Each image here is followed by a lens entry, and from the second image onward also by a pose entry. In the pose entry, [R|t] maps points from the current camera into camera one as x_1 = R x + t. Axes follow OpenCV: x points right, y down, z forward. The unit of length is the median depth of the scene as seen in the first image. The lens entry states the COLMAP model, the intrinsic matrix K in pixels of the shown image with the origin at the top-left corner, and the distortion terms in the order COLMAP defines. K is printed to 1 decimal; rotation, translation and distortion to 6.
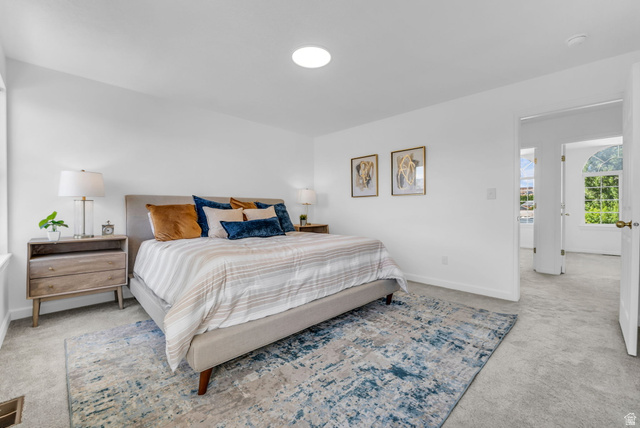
lens RADIAL K [[272.1, 0, 320.3], [0, 272.1, 216.6], [0, 0, 1]] dist [0.002804, 0.000806]
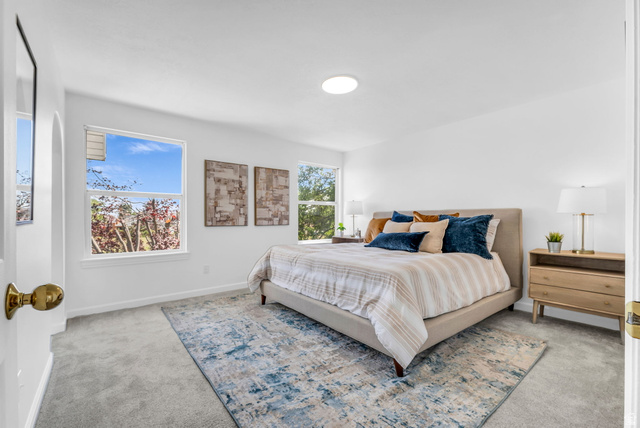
lens RADIAL K [[272.1, 0, 320.3], [0, 272.1, 216.6], [0, 0, 1]] dist [0.002804, 0.000806]
pose [[-0.095821, -0.008205, -0.995365, 1.250353], [-0.040395, 0.999174, -0.004348, -0.057508], [0.994579, 0.039791, -0.096074, 1.183095]]
